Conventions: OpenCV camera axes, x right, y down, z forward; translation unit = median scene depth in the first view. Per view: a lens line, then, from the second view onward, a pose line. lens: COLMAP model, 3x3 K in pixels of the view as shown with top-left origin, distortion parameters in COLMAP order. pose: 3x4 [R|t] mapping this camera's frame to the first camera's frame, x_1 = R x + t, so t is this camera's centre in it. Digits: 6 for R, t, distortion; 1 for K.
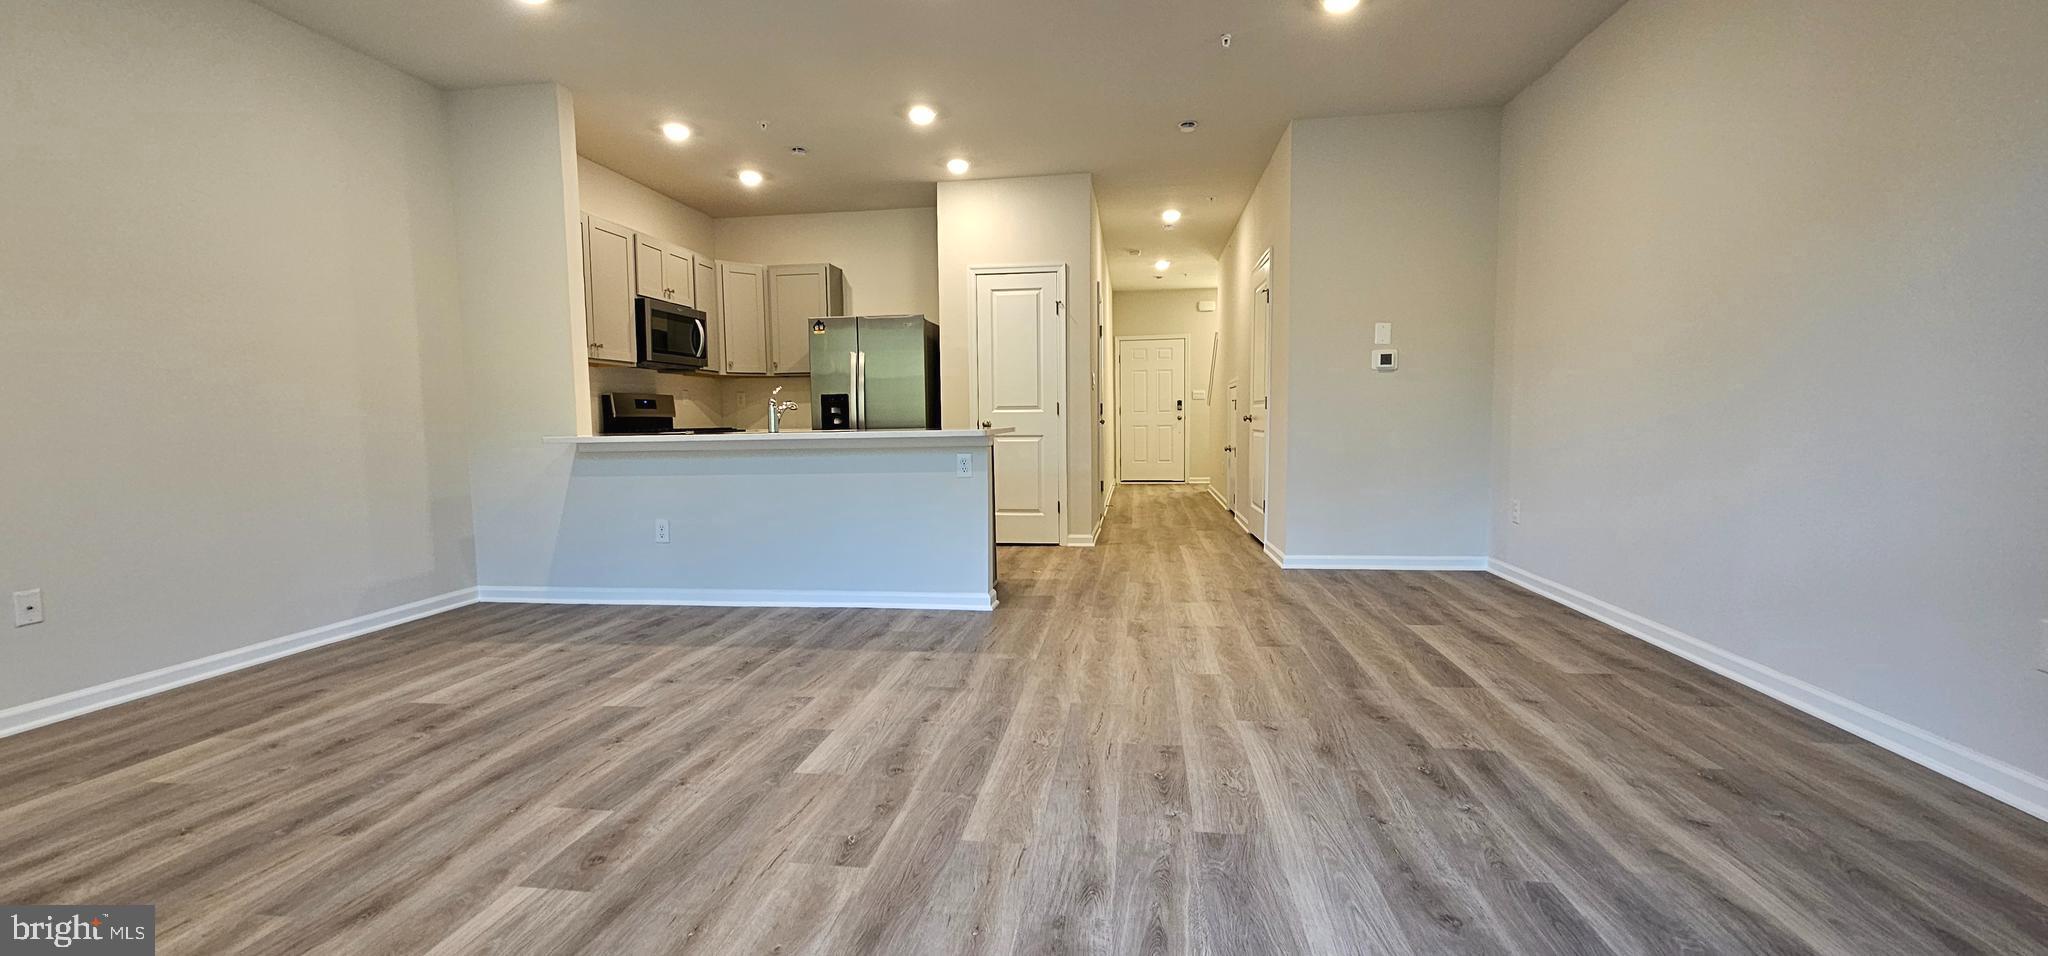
lens RADIAL K [[834.1, 0, 1018.2], [0, 834.1, 484.6], [0, 0, 1]] dist [0.000216, -0.001058]
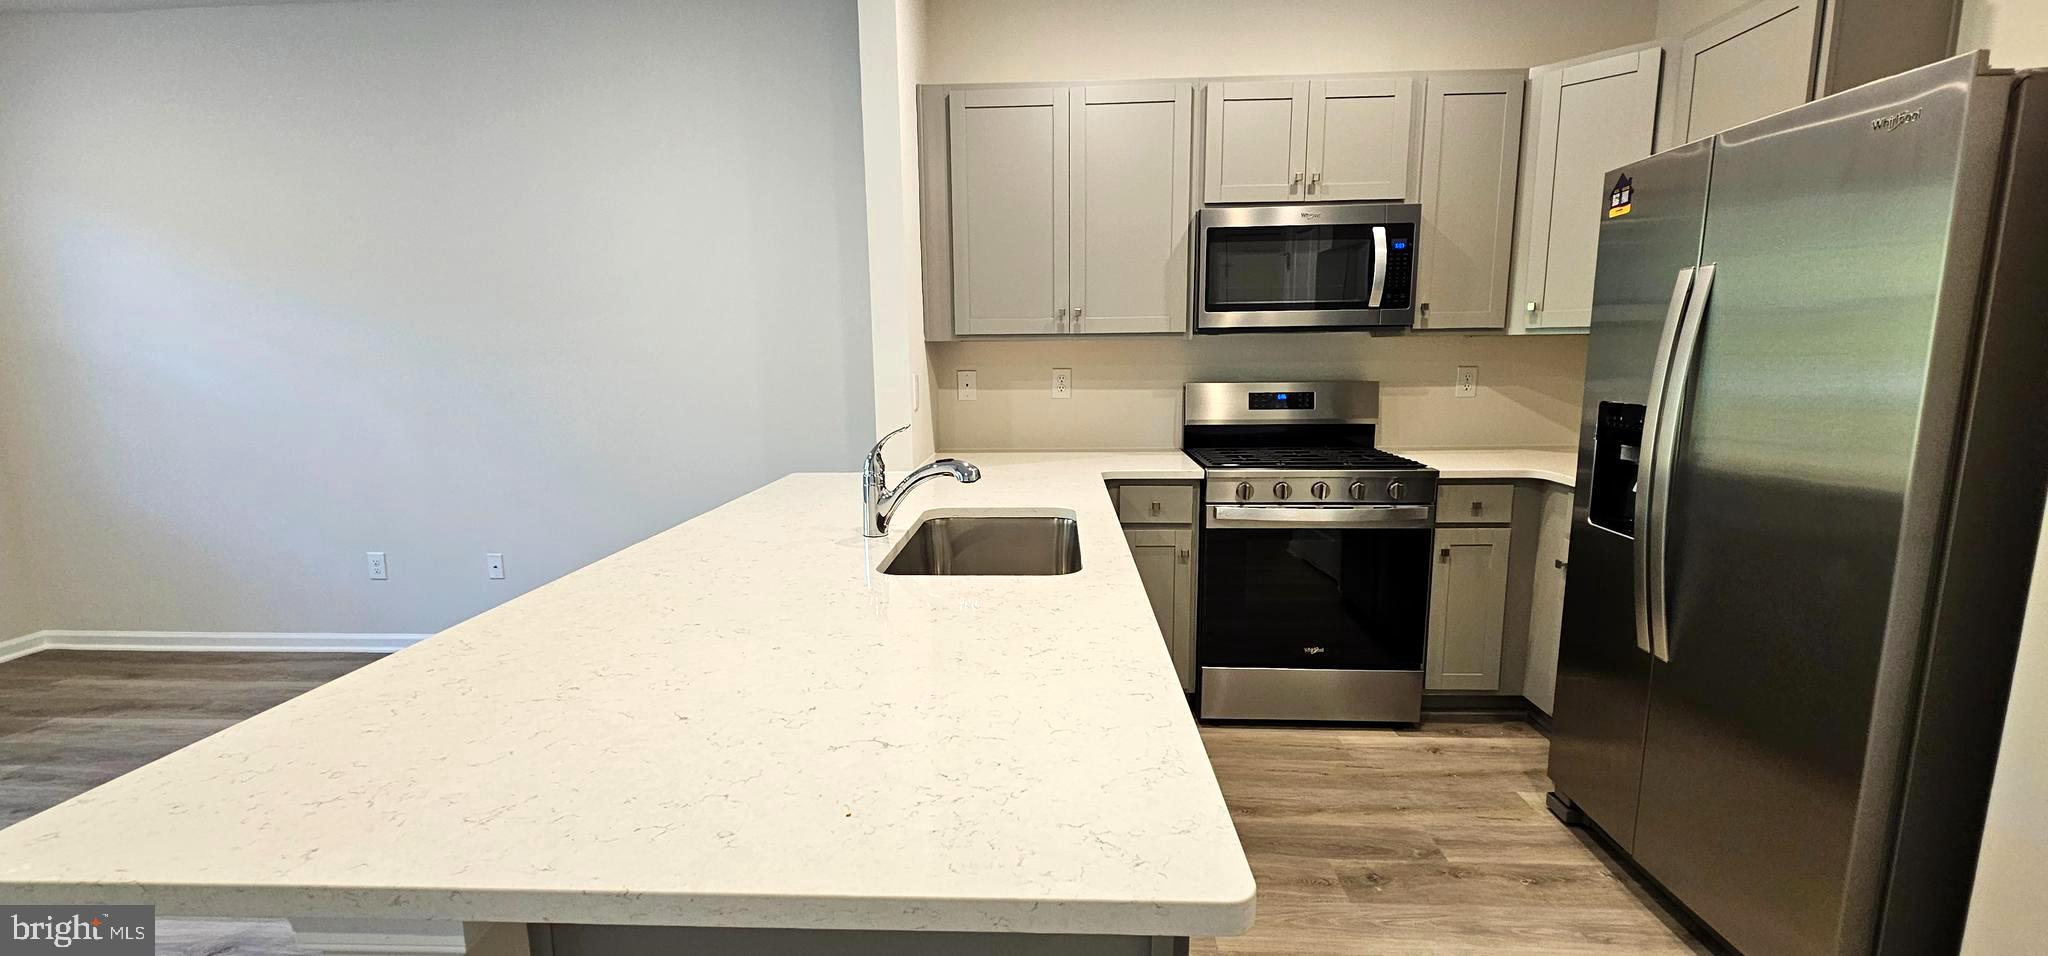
lens RADIAL K [[834.1, 0, 1012.7], [0, 834.1, 486.3], [0, 0, 1]] dist [0.000216, -0.001058]
pose [[0.086454, 0.173216, -0.981082, 0.114560], [-0.068766, 0.983458, 0.167576, -0.162904], [0.993880, 0.052978, 0.096935, 1.045113]]
